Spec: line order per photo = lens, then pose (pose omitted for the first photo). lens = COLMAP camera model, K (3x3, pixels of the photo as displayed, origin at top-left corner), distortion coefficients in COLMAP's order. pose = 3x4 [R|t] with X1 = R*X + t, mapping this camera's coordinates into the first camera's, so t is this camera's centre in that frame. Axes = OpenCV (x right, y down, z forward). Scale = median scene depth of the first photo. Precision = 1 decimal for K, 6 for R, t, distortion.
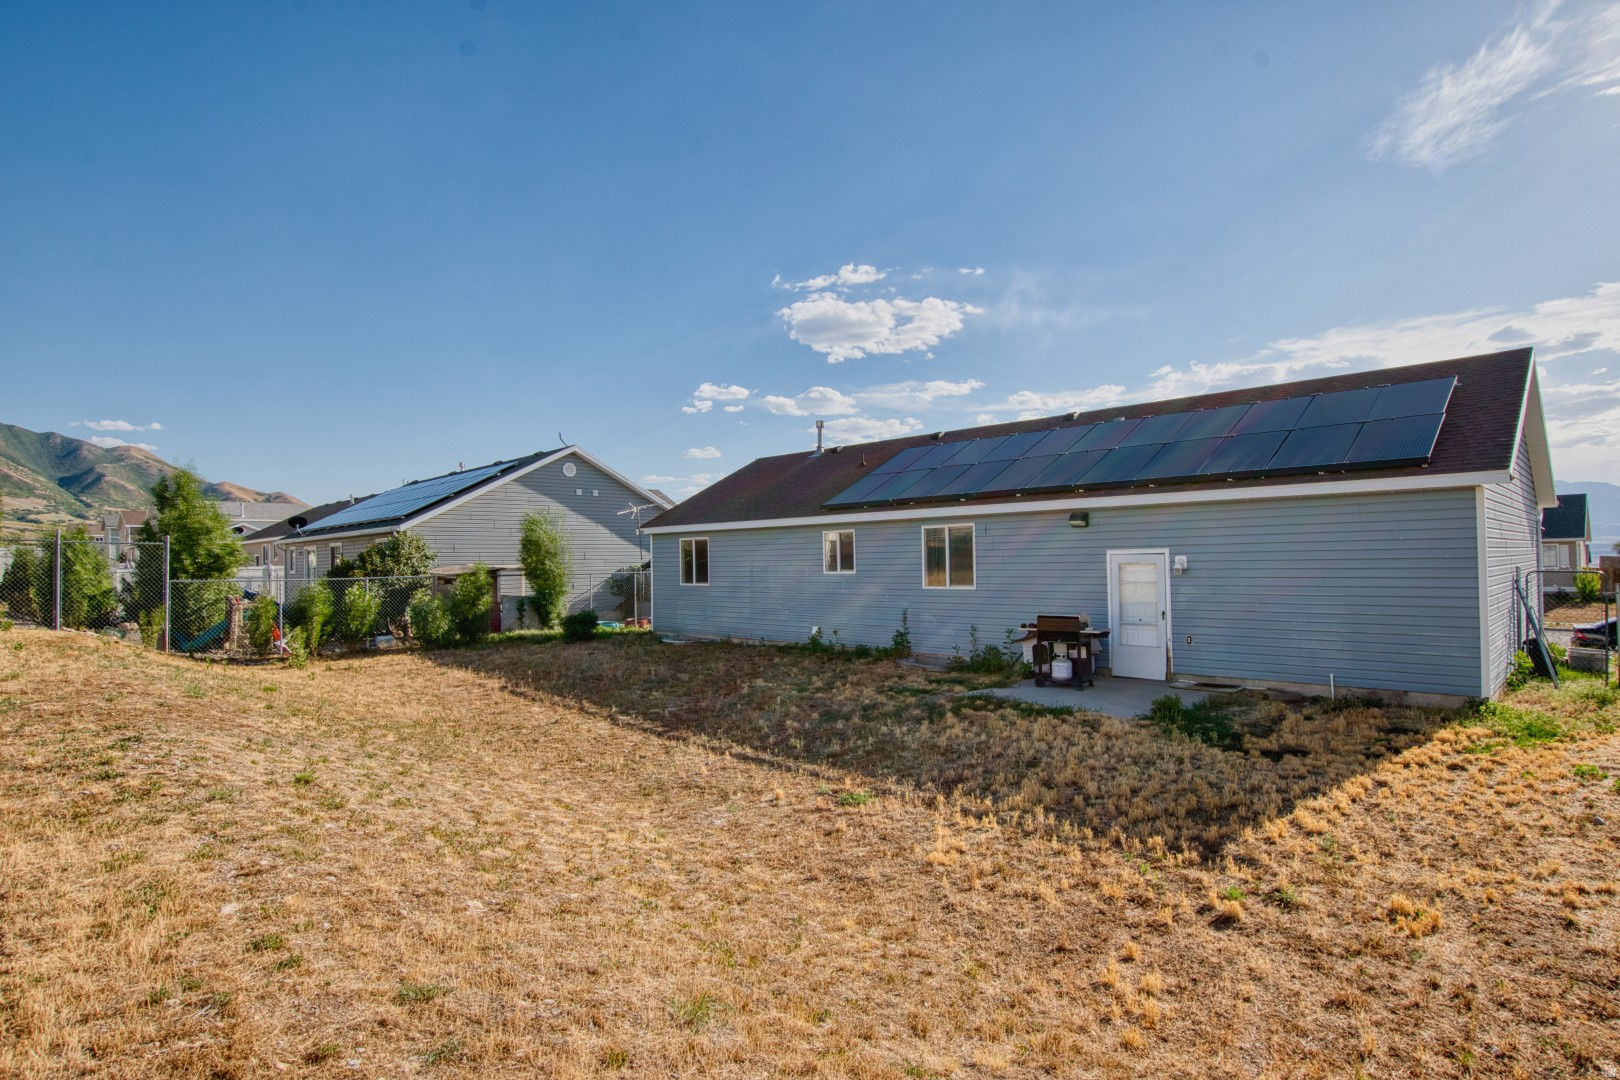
lens RADIAL K [[826.9, 0, 814.6], [0, 826.9, 542.7], [0, 0, 1]] dist [-0.026348, -0.000925]
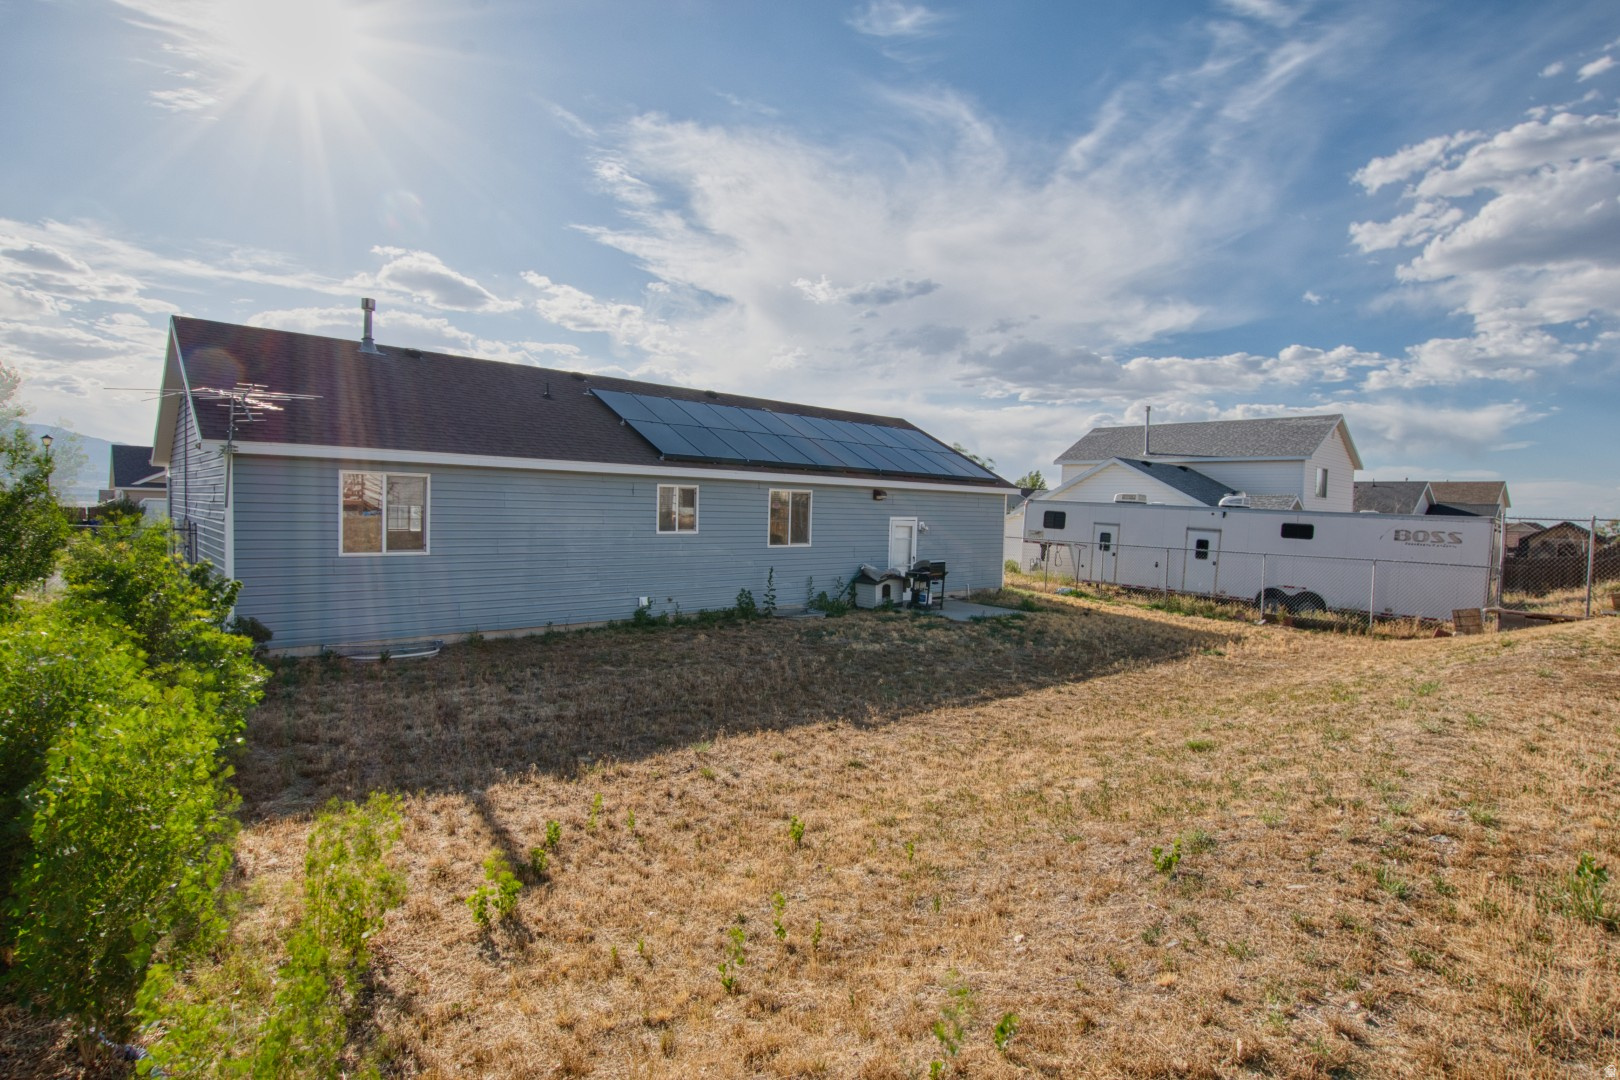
lens RADIAL K [[893.3, 0, 843.3], [0, 893.3, 578.9], [0, 0, 1]] dist [0.000998, 0.001752]
pose [[0.034868, -0.047170, 0.998278, -0.502360], [-0.040353, 0.998004, 0.048567, 0.018955], [-0.998577, -0.041977, 0.032895, 0.460475]]
